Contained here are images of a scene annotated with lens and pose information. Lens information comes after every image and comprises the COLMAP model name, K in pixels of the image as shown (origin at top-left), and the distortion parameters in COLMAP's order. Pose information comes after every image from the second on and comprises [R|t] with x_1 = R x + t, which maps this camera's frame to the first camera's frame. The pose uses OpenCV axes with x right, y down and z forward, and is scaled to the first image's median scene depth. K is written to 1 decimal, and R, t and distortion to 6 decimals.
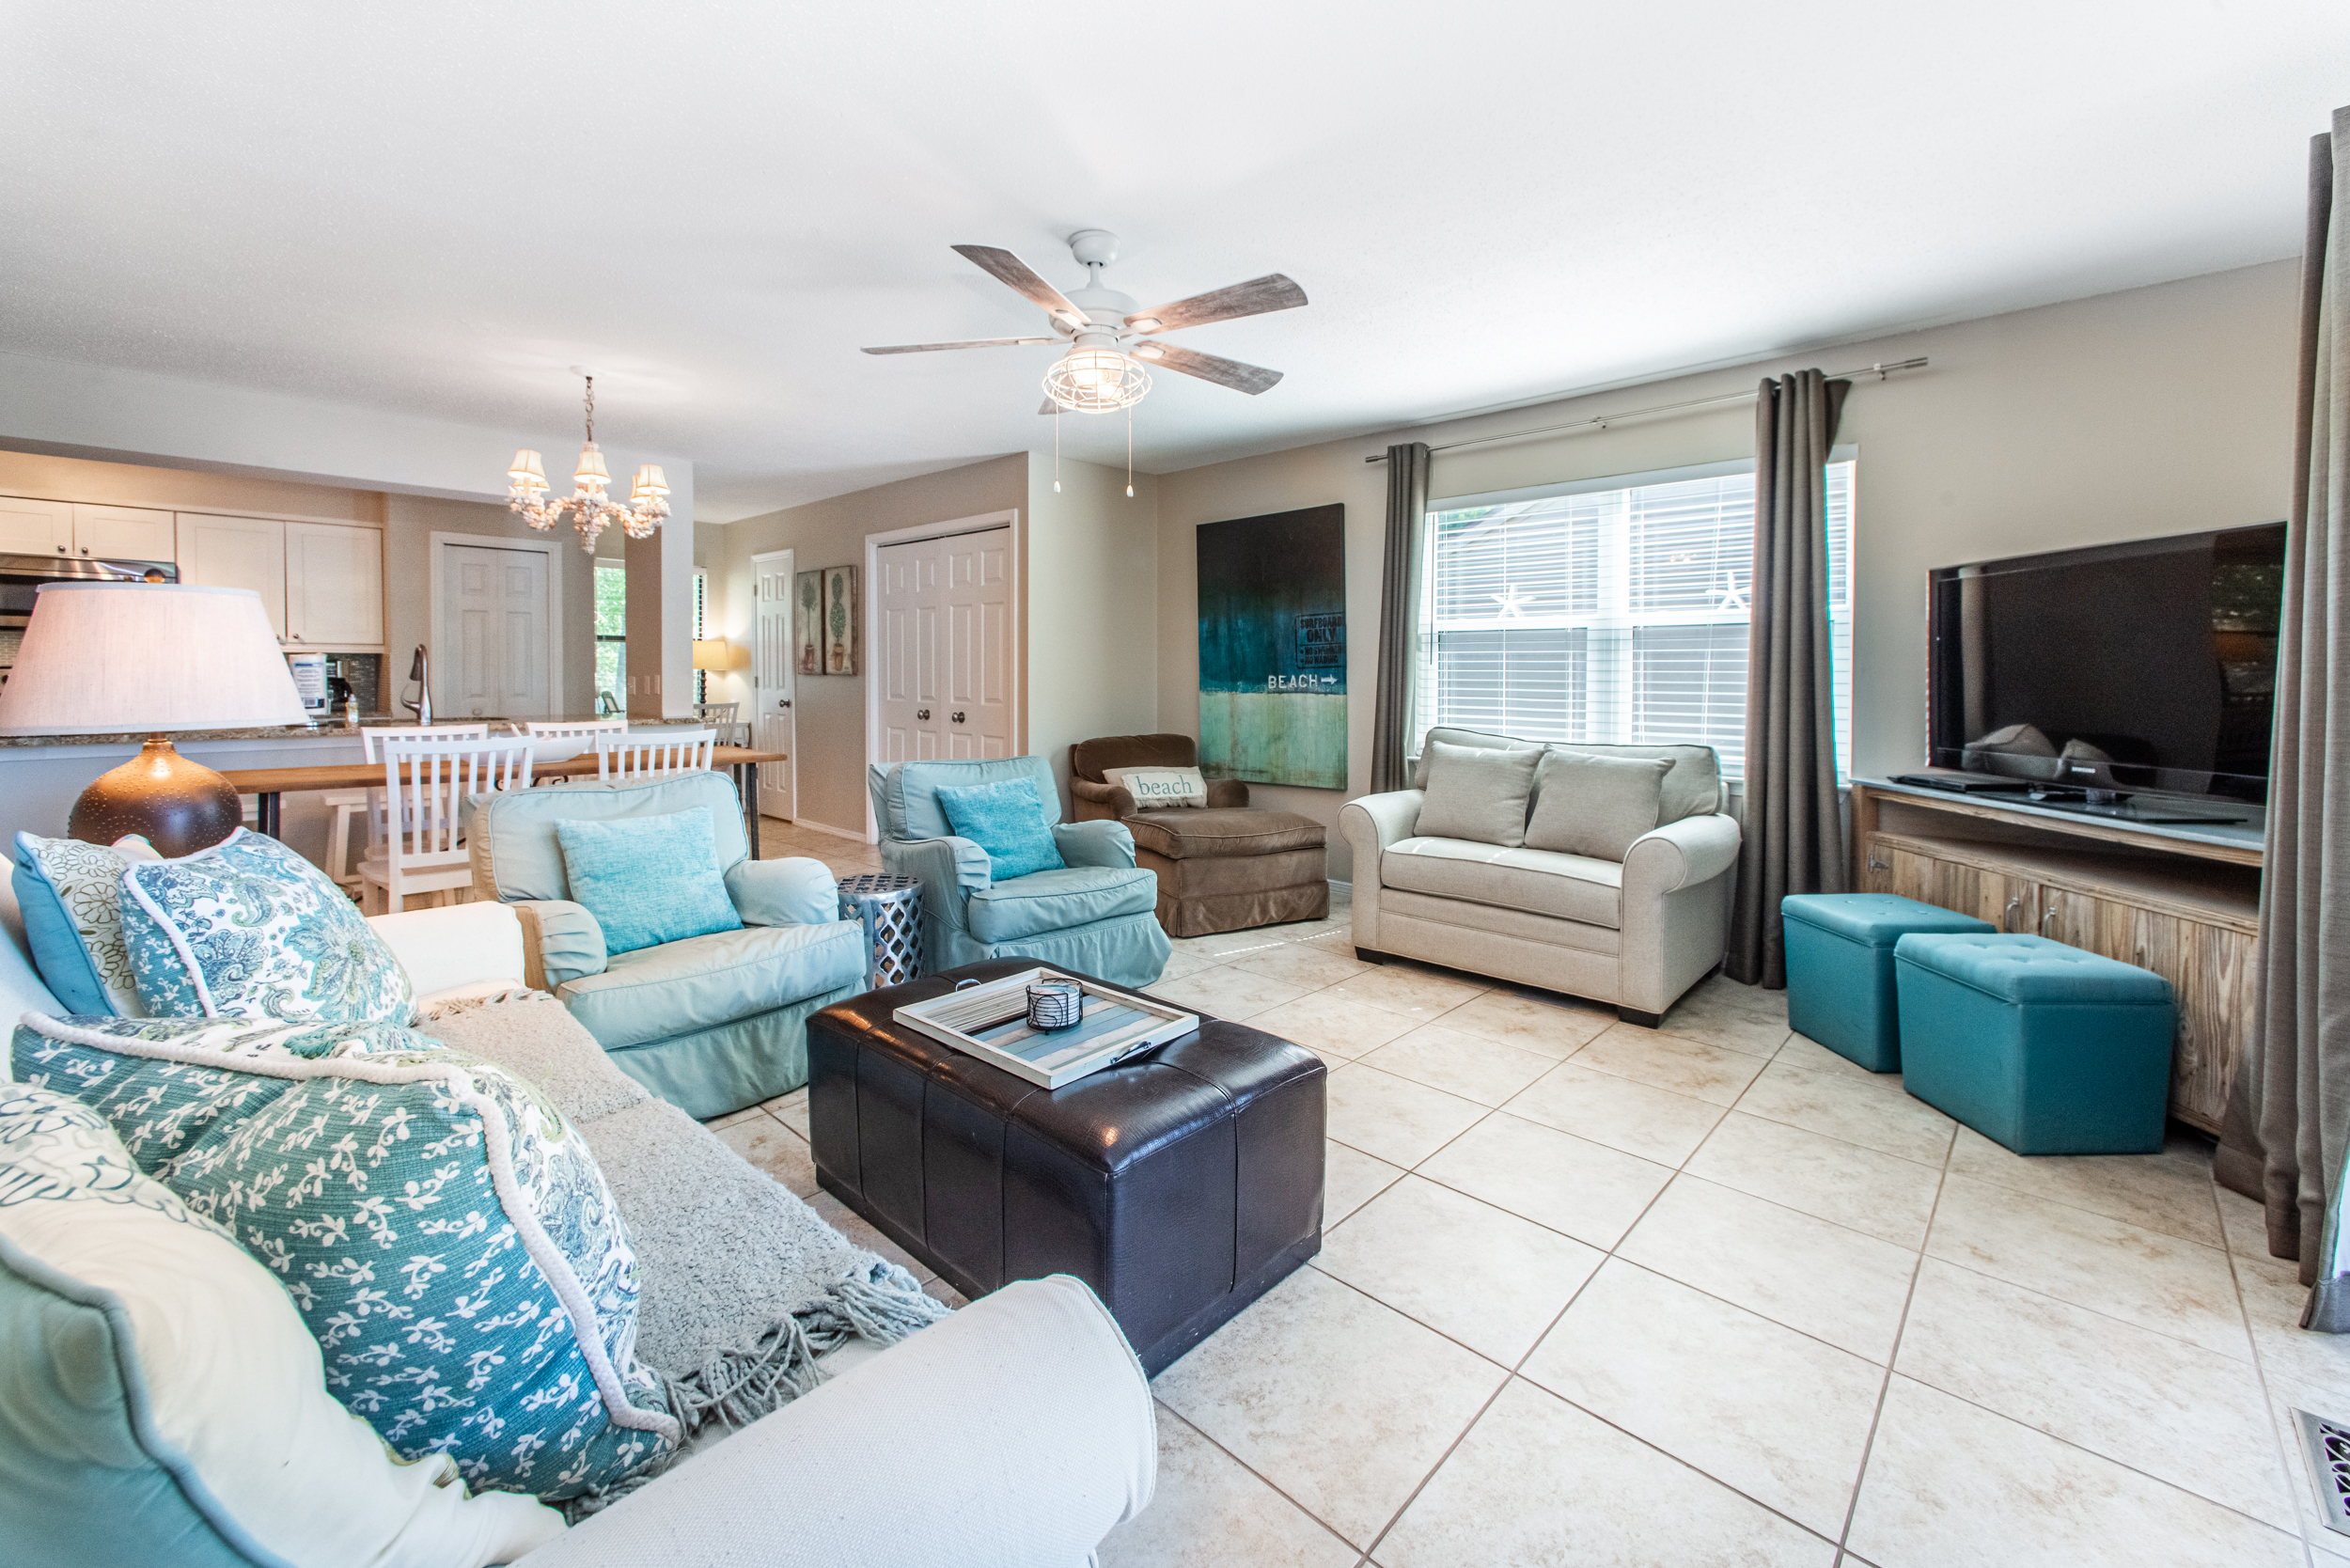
lens RADIAL K [[967.5, 0, 1190.2], [0, 967.5, 684.0], [0, 0, 1]] dist [-0.000552, -0.000296]
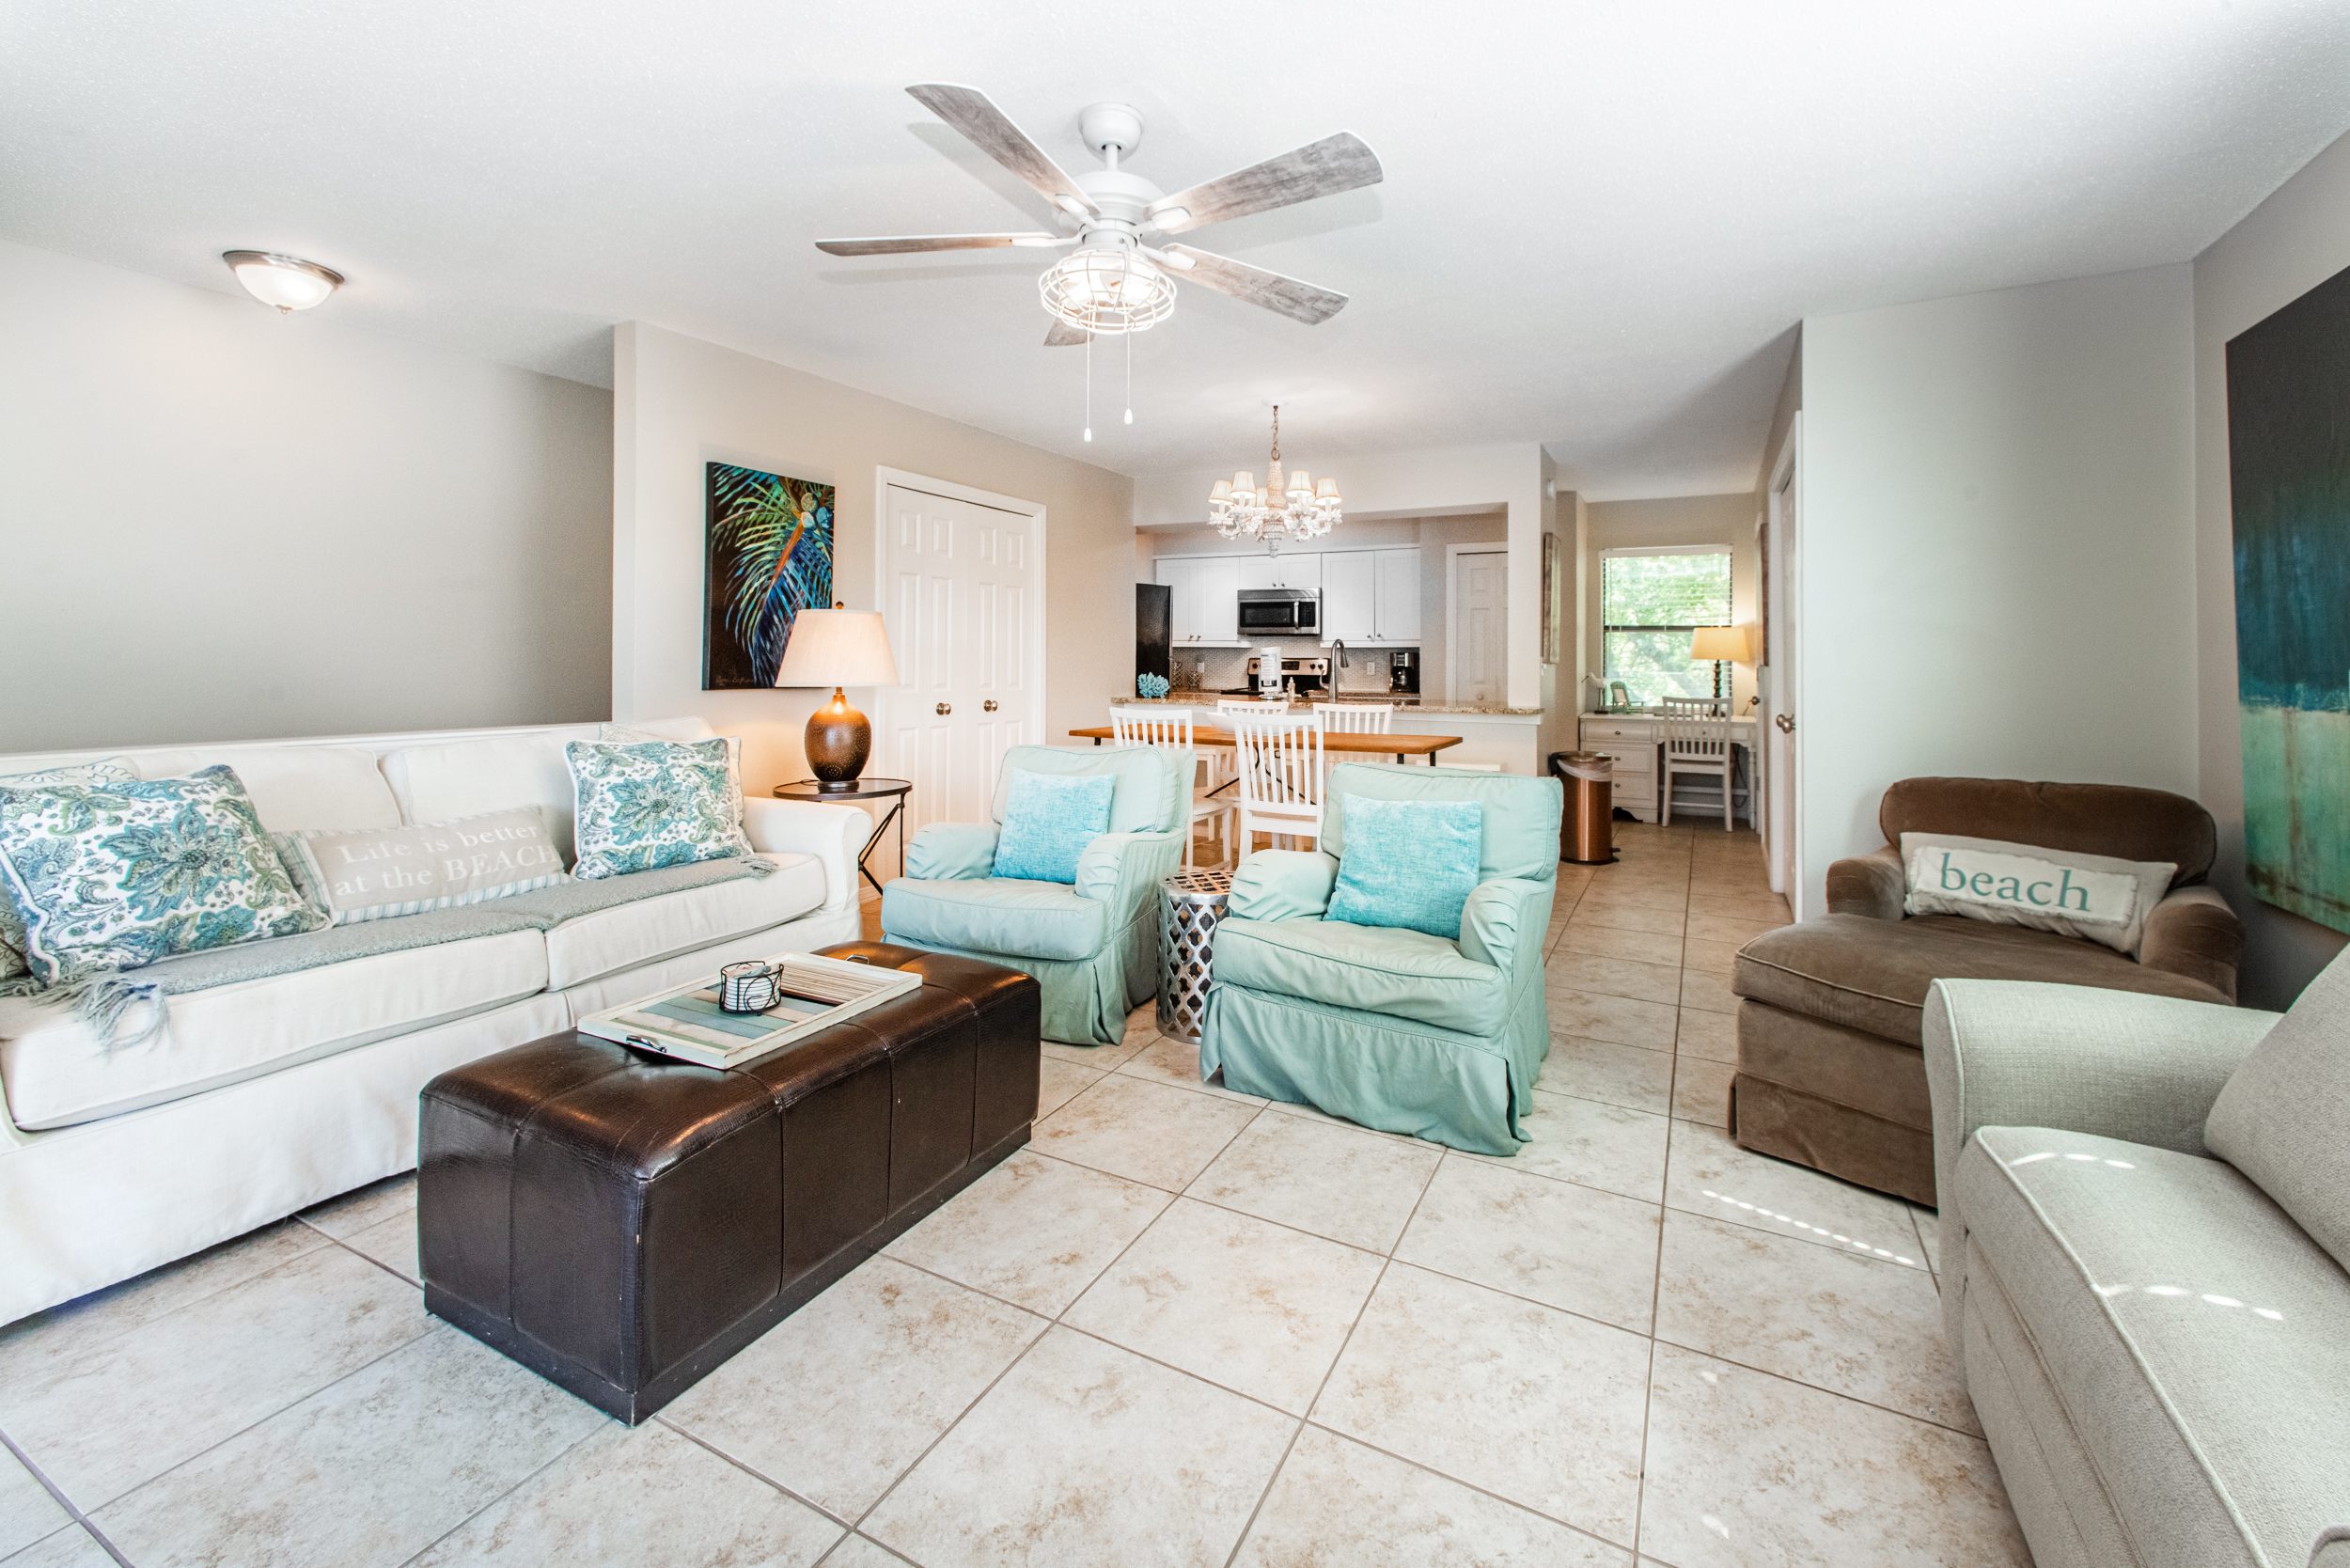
lens RADIAL K [[975.3, 0, 1186.6], [0, 975.3, 684.3], [0, 0, 1]] dist [-0.001942, -0.000565]
pose [[0.263625, 0.021864, -0.964377, 0.333426], [-0.018453, 0.999674, 0.017620, -0.000289], [0.964449, 0.013150, 0.263942, 0.423572]]
